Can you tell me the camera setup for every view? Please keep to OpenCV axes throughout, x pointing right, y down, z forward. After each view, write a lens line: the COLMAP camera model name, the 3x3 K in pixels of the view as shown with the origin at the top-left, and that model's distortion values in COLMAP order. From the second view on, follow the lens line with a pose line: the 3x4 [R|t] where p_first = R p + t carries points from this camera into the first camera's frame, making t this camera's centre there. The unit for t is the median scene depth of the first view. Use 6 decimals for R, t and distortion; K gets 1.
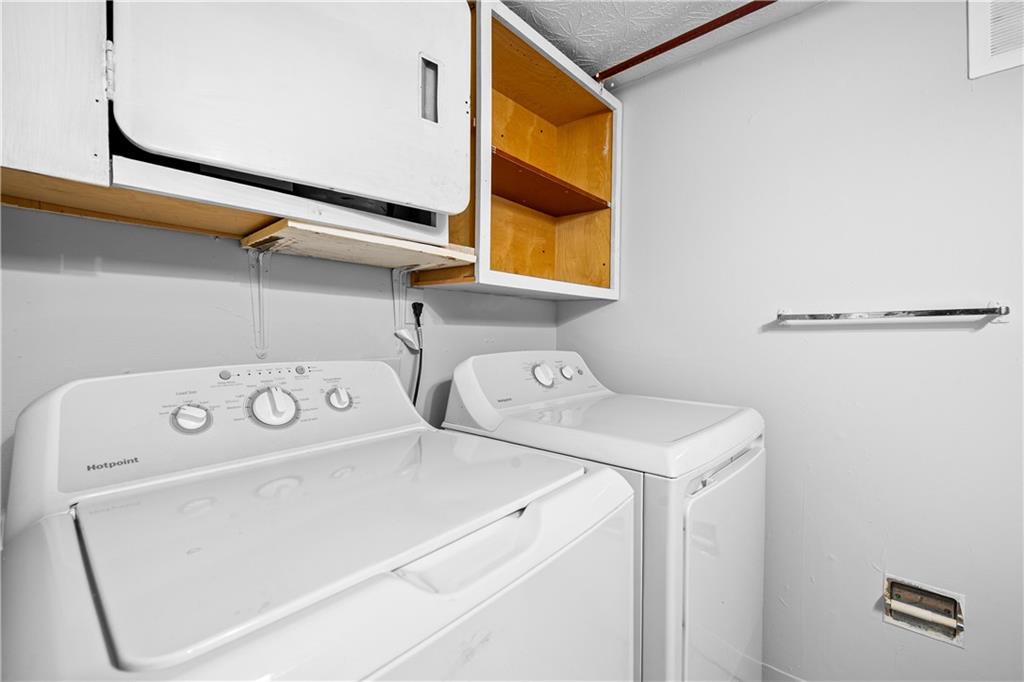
lens RADIAL K [[431.0, 0, 515.3], [0, 431.0, 341.5], [0, 0, 1]] dist [0.000190, -0.001158]
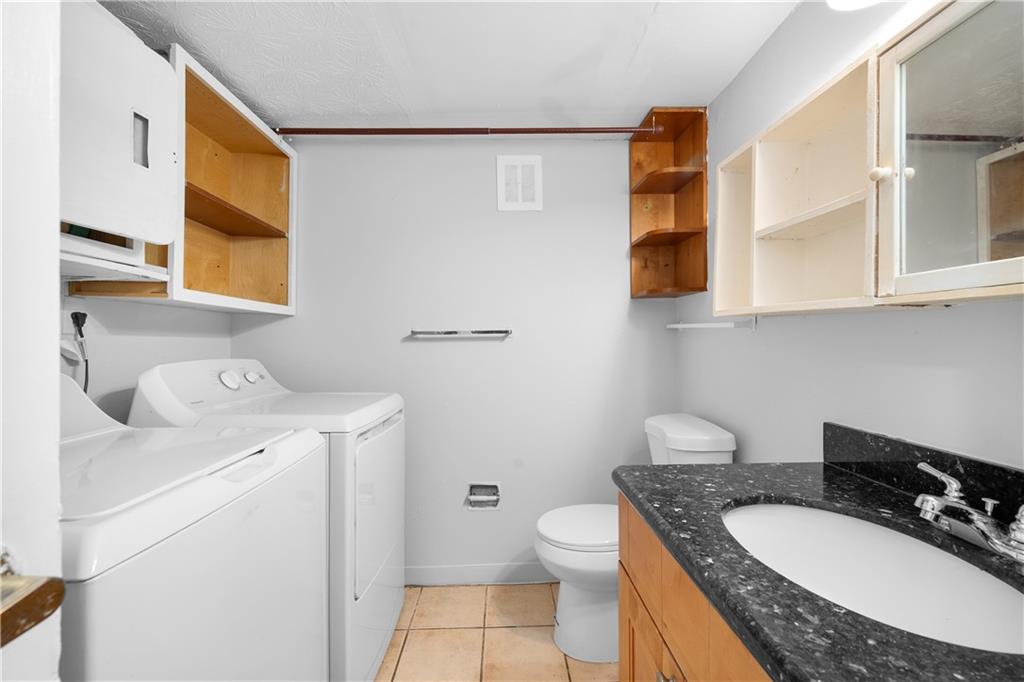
lens RADIAL K [[431.0, 0, 513.4], [0, 431.0, 341.6], [0, 0, 1]] dist [0.000190, -0.001158]
pose [[0.733283, -0.000024, 0.679923, -0.167316], [0.014029, 0.999788, -0.015095, 0.003630], [-0.679779, 0.020607, 0.733128, -0.368963]]
